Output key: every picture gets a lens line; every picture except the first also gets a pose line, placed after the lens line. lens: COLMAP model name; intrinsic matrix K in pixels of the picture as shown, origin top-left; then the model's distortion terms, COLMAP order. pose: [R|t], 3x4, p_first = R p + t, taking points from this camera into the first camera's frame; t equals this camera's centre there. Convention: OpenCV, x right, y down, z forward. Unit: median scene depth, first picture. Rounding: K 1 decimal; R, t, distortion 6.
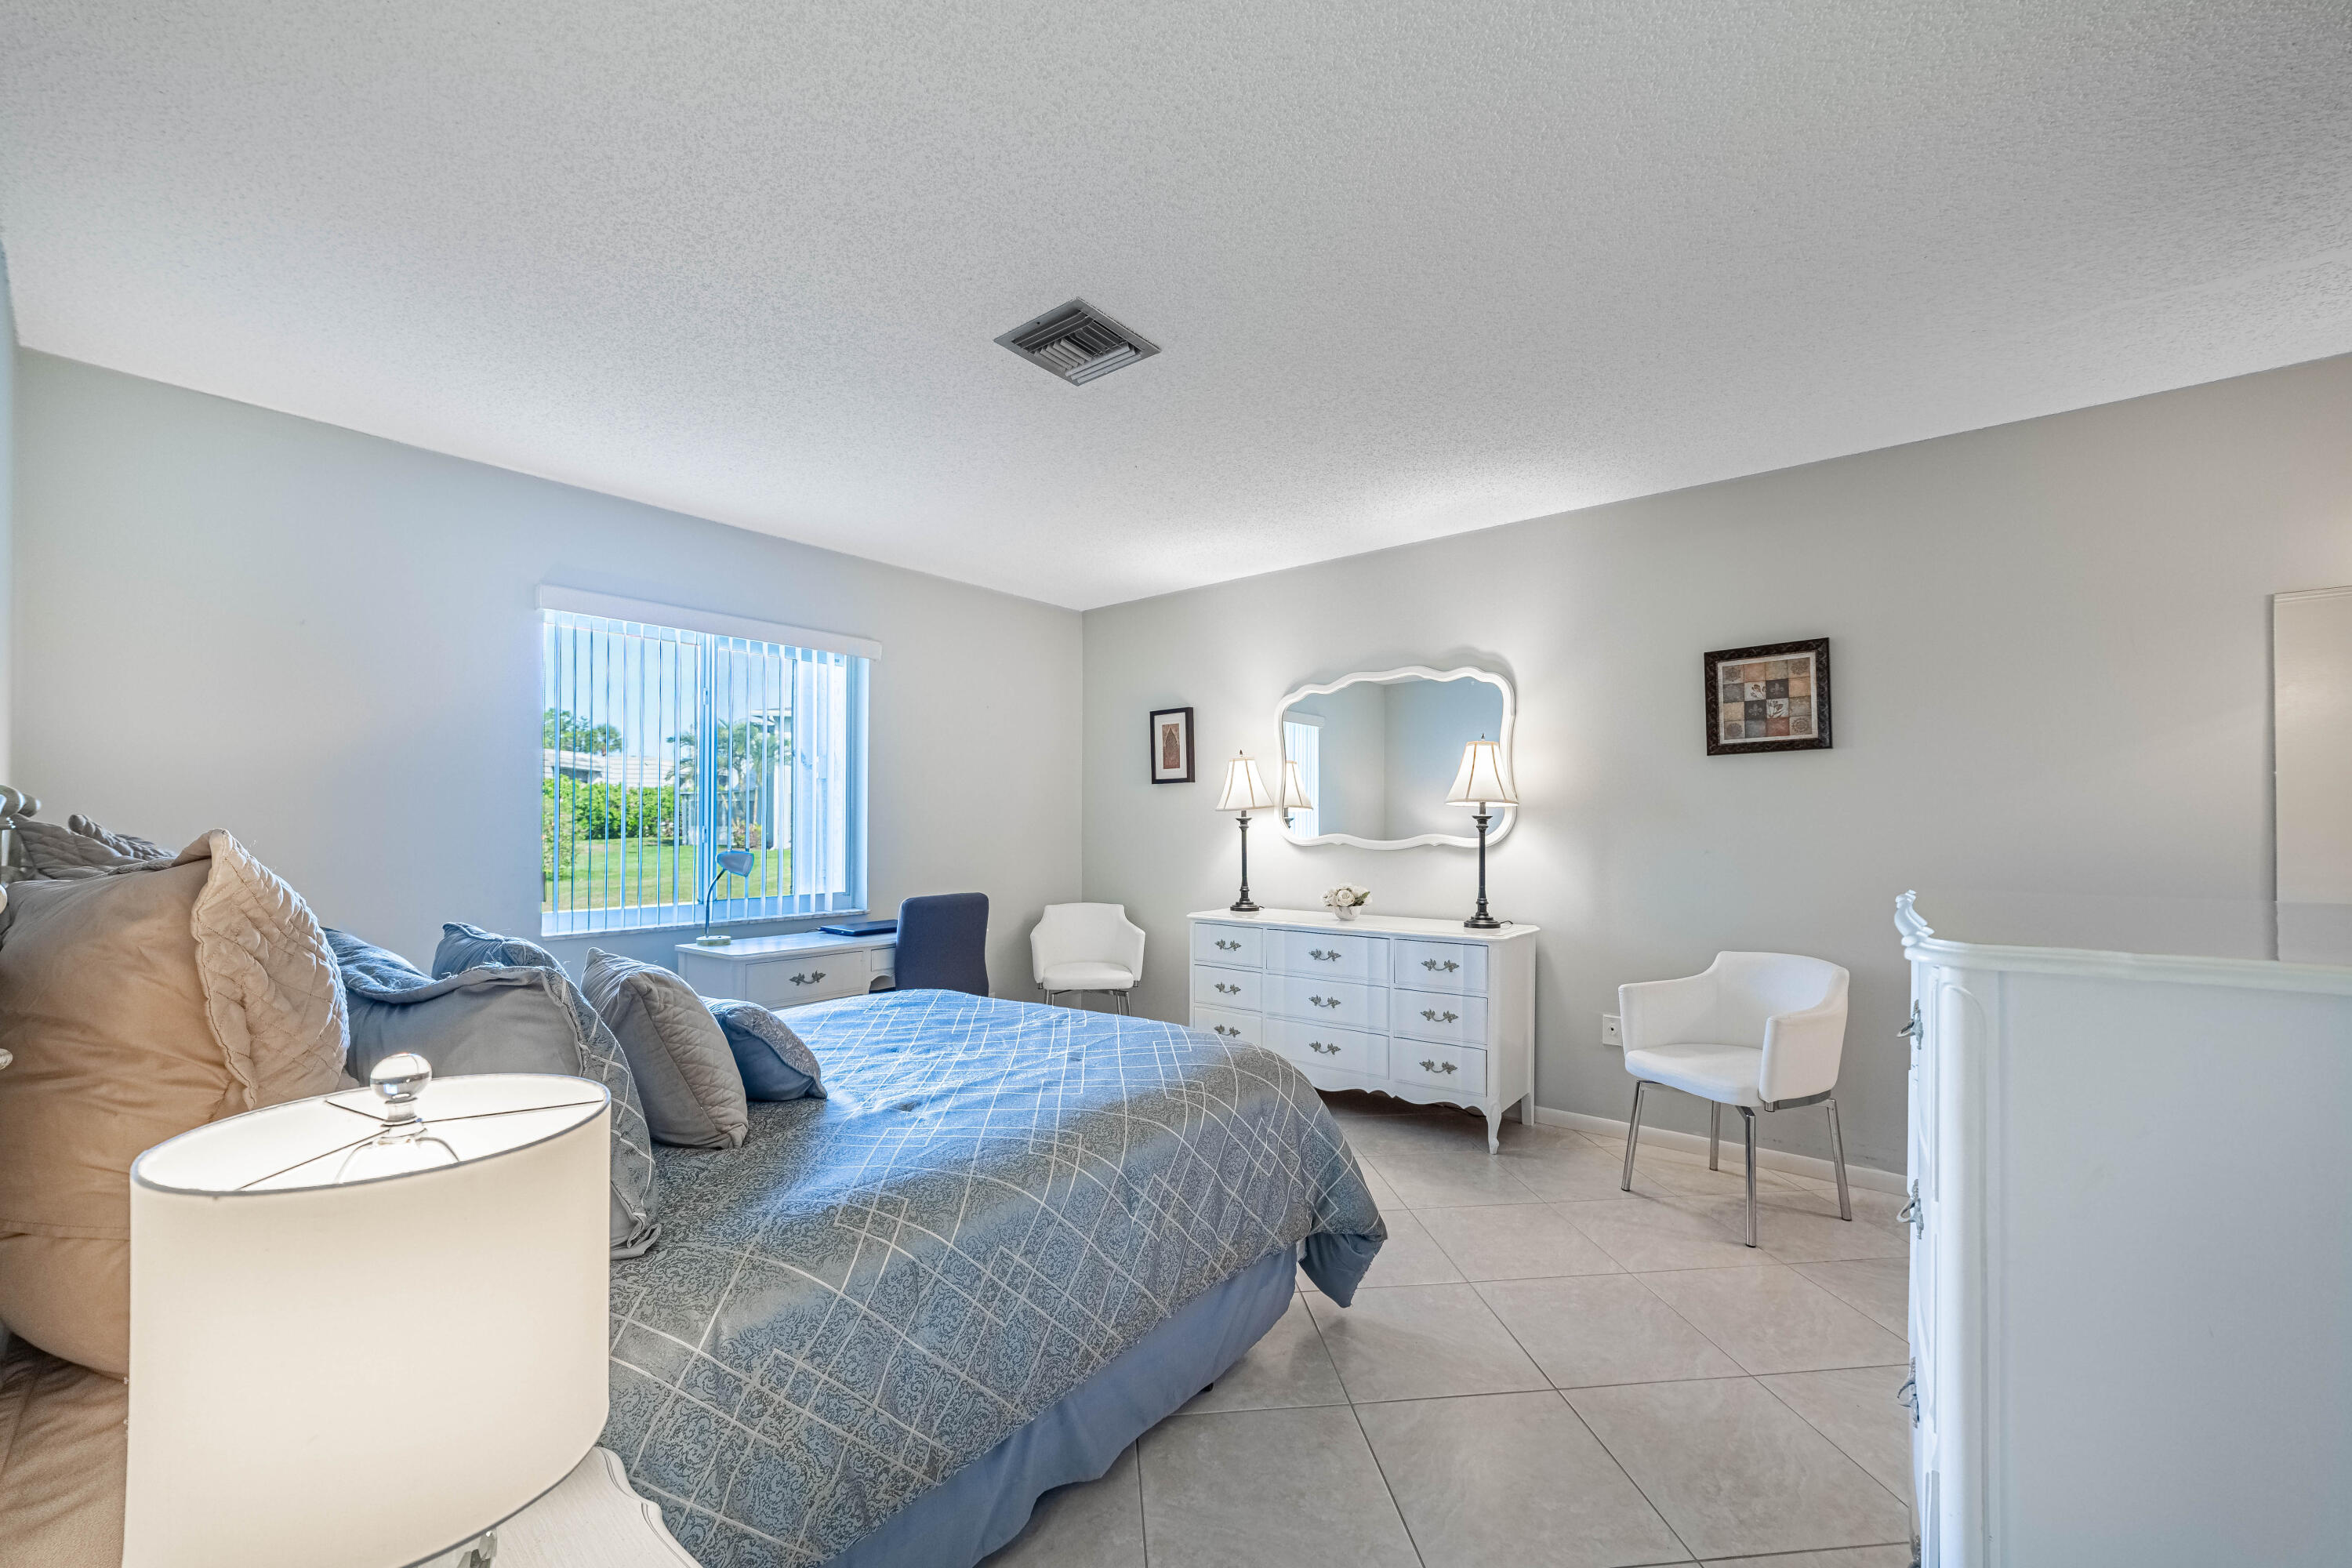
lens RADIAL K [[909.2, 0, 1150.5], [0, 909.2, 821.3], [0, 0, 1]] dist [-0.003145, 0.000012]
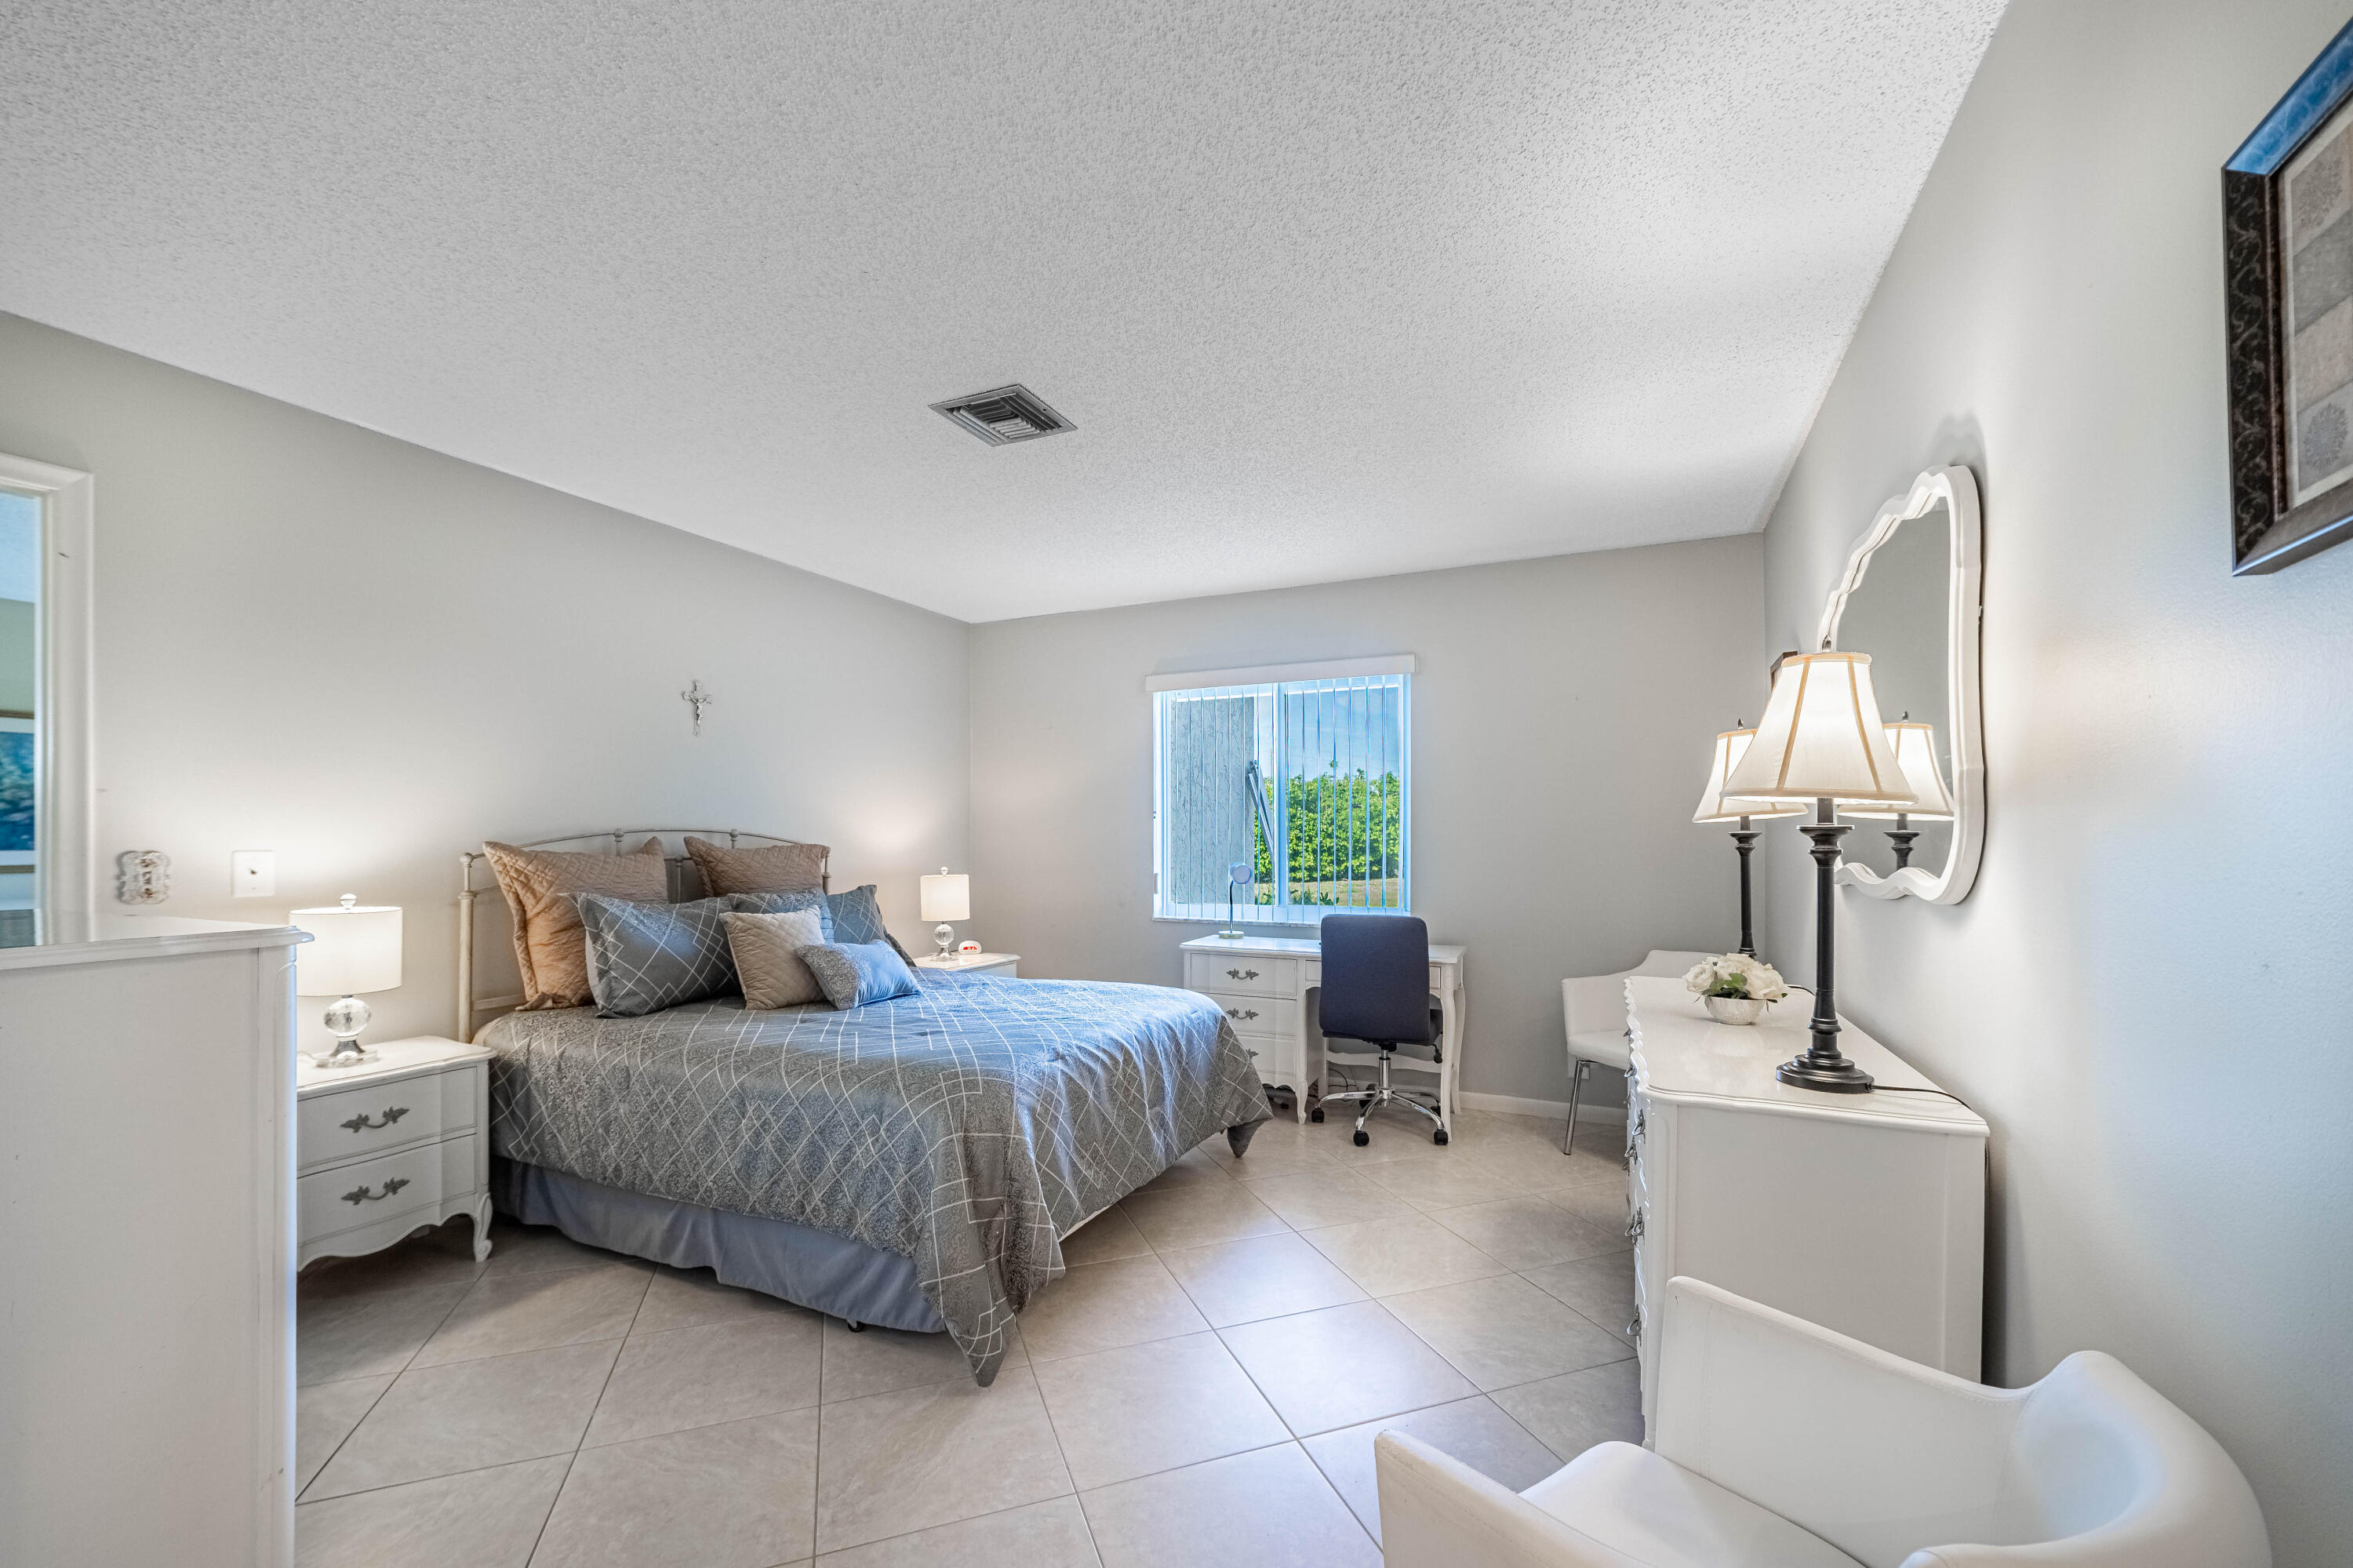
lens RADIAL K [[909.7, 0, 1146.7], [0, 909.7, 835.2], [0, 0, 1]] dist [-0.003145, 0.000012]
pose [[0.253445, -0.002654, -0.967346, 0.742060], [-0.000157, 0.999996, -0.002785, -0.000835], [0.967350, 0.000857, 0.253444, 0.619515]]
